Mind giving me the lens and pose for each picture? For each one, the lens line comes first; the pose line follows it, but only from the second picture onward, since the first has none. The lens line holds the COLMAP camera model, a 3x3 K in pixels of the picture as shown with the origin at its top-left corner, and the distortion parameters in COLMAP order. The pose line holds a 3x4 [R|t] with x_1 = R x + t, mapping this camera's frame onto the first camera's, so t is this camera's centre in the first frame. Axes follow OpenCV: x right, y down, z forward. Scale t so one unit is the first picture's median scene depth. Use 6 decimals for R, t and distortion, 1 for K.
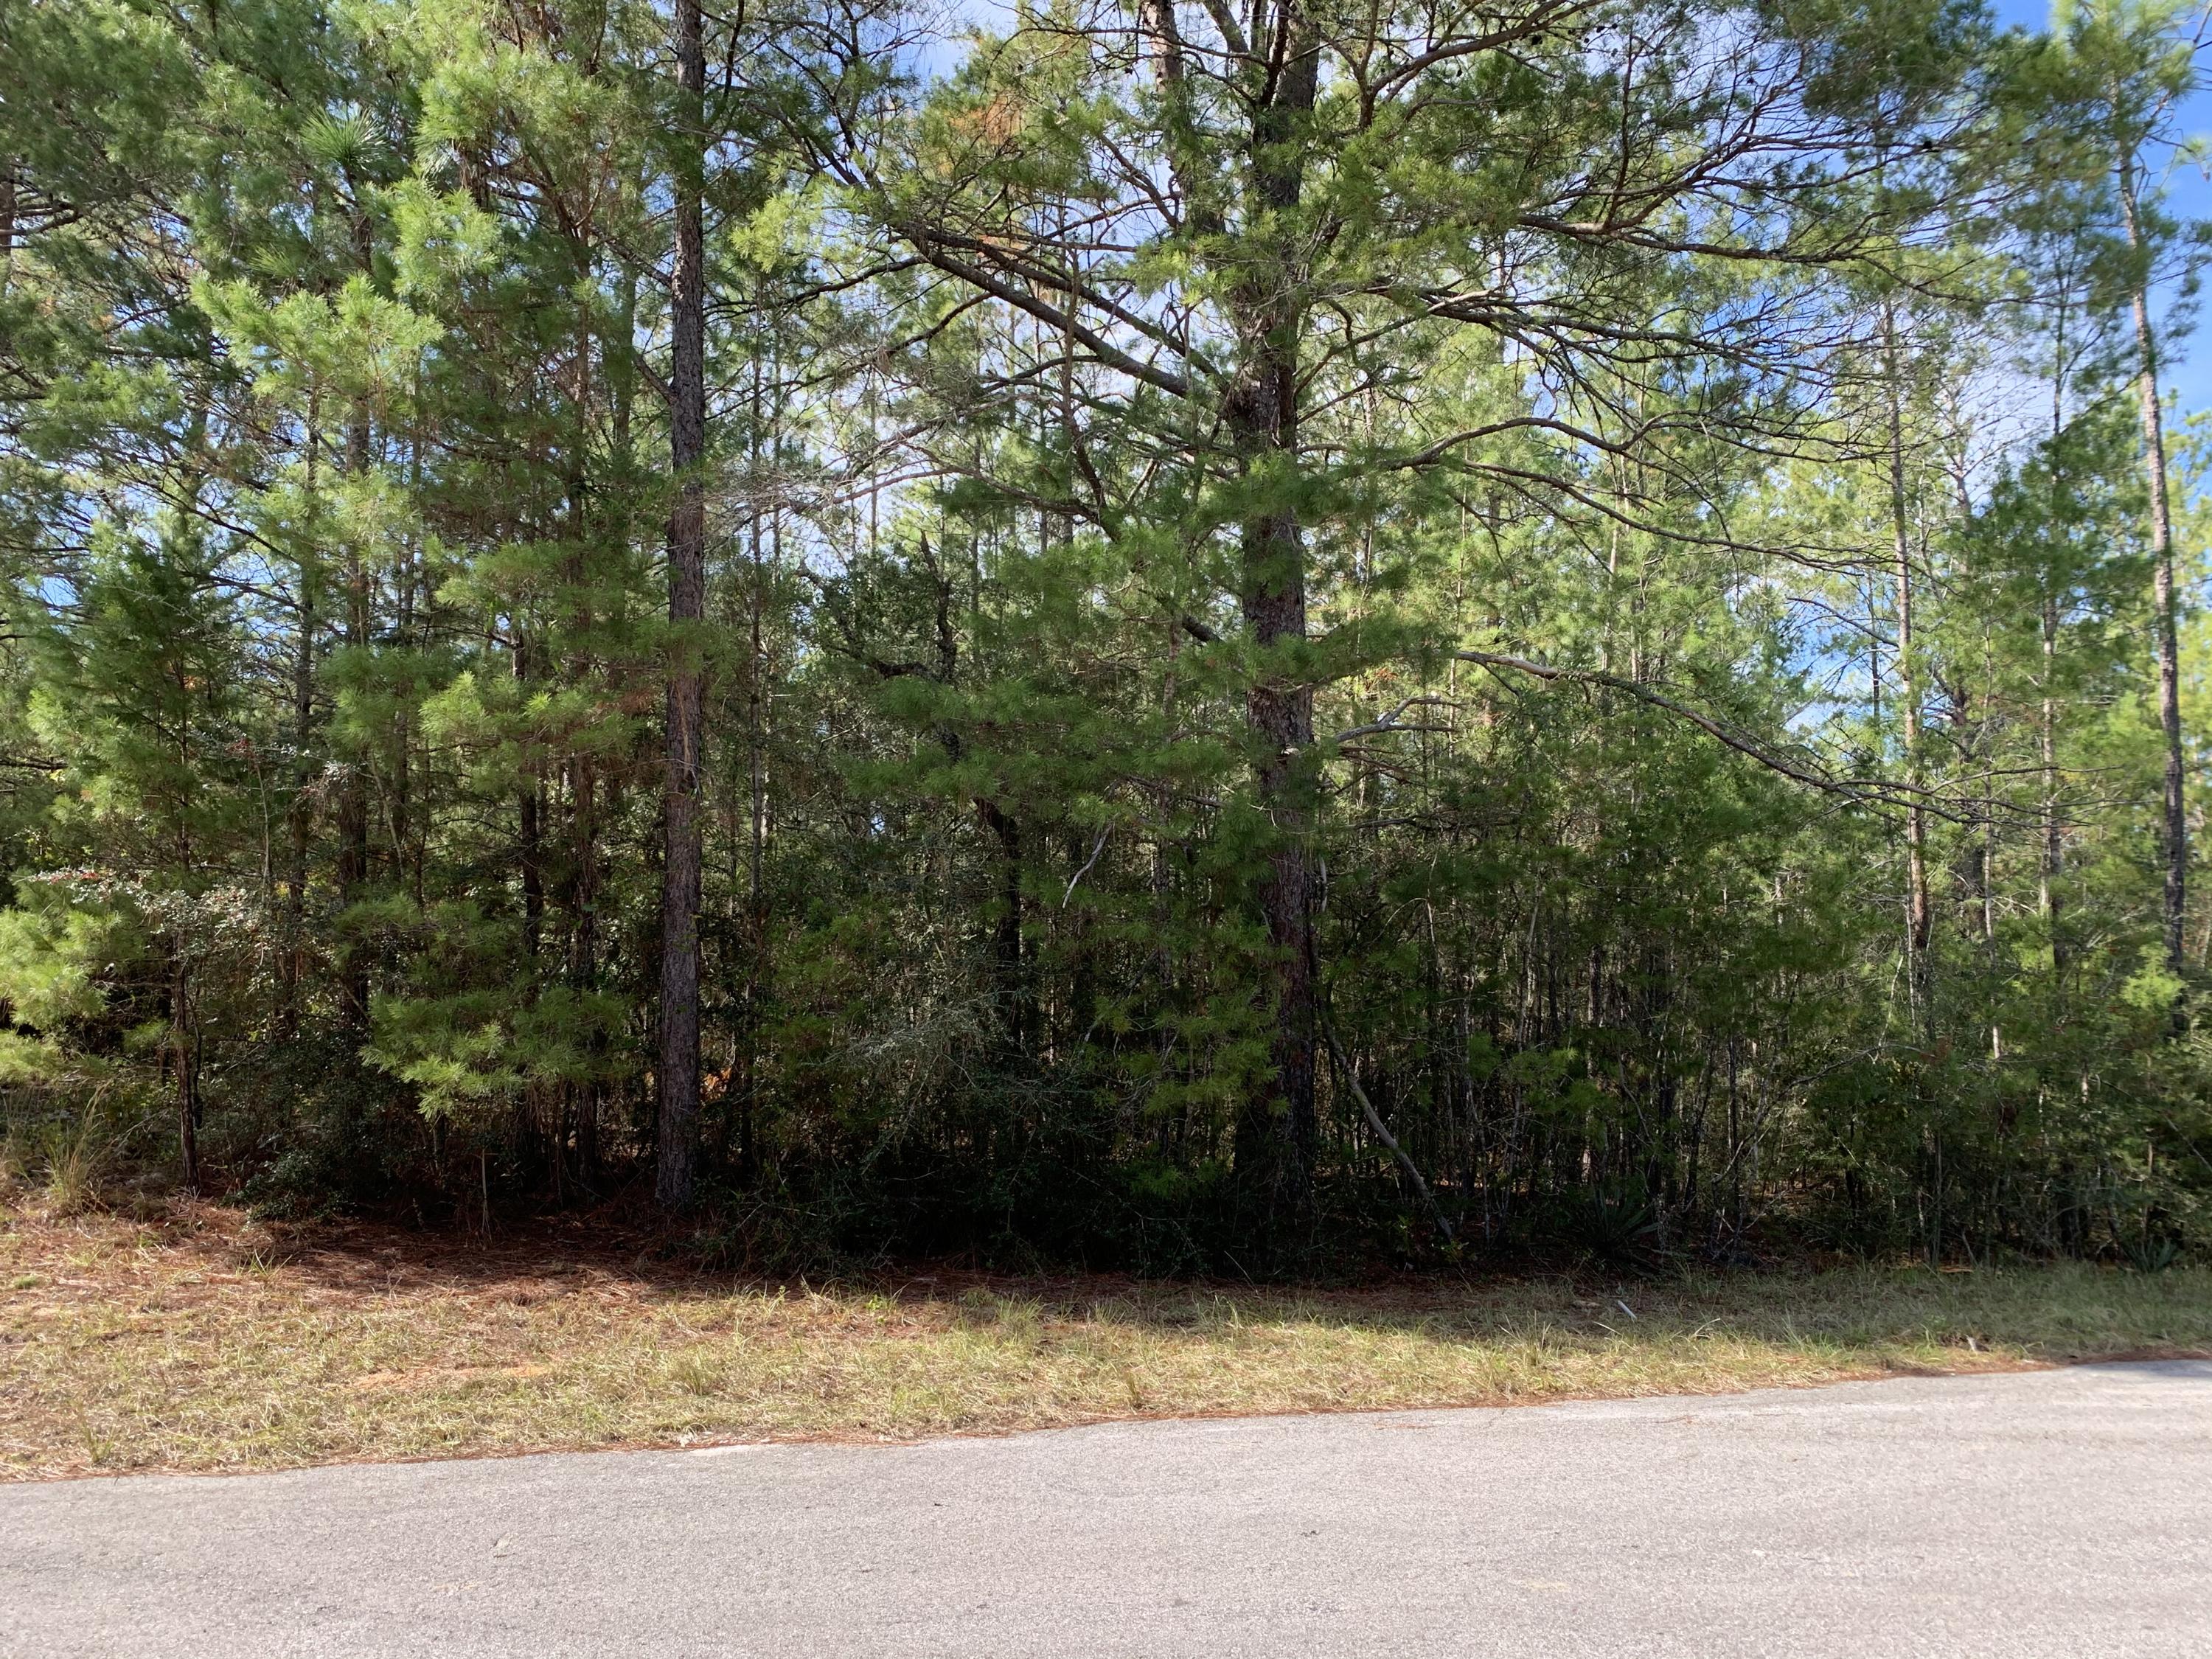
lens RADIAL K [[1670.6, 0, 1098.6], [0, 1670.6, 834.3], [0, 0, 1]] dist [0.006272, 0.001351]
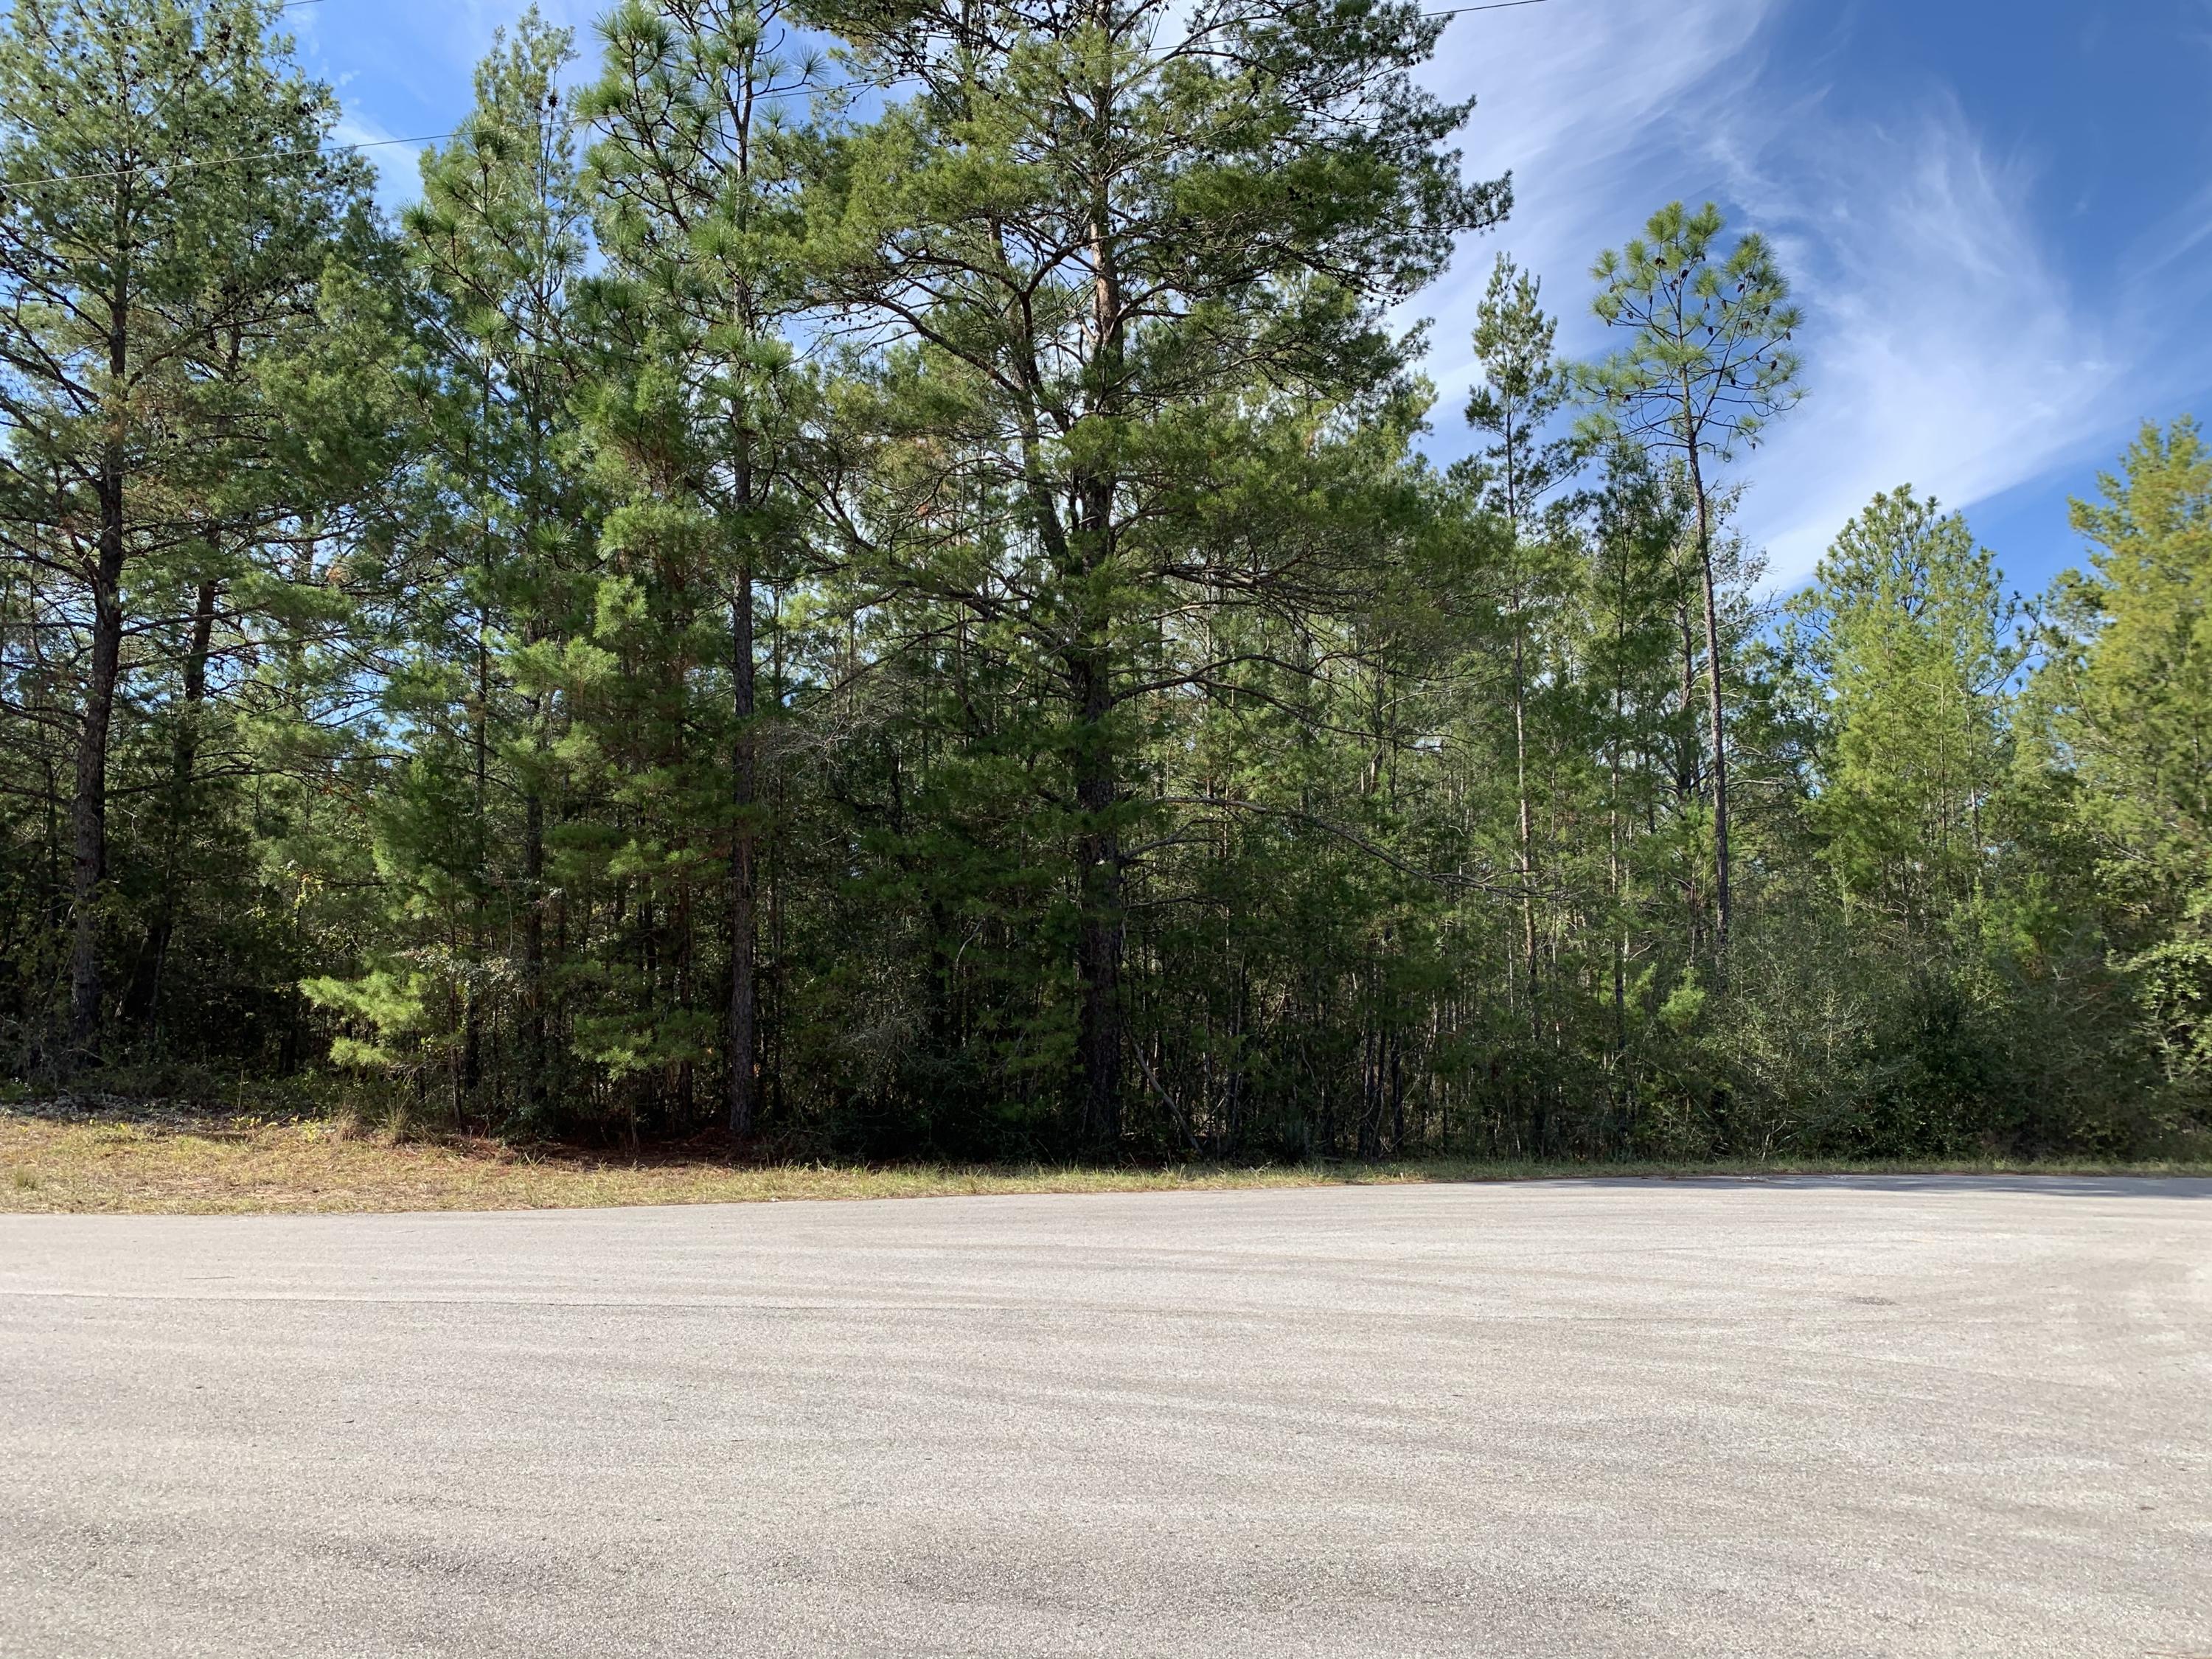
lens RADIAL K [[1670.6, 0, 1115.2], [0, 1670.6, 823.7], [0, 0, 1]] dist [0.006272, 0.001351]
pose [[0.999675, -0.014023, 0.021300, 0.114563], [0.014524, 0.999617, -0.023571, -0.061127], [-0.020961, 0.023873, 0.999495, -0.837338]]
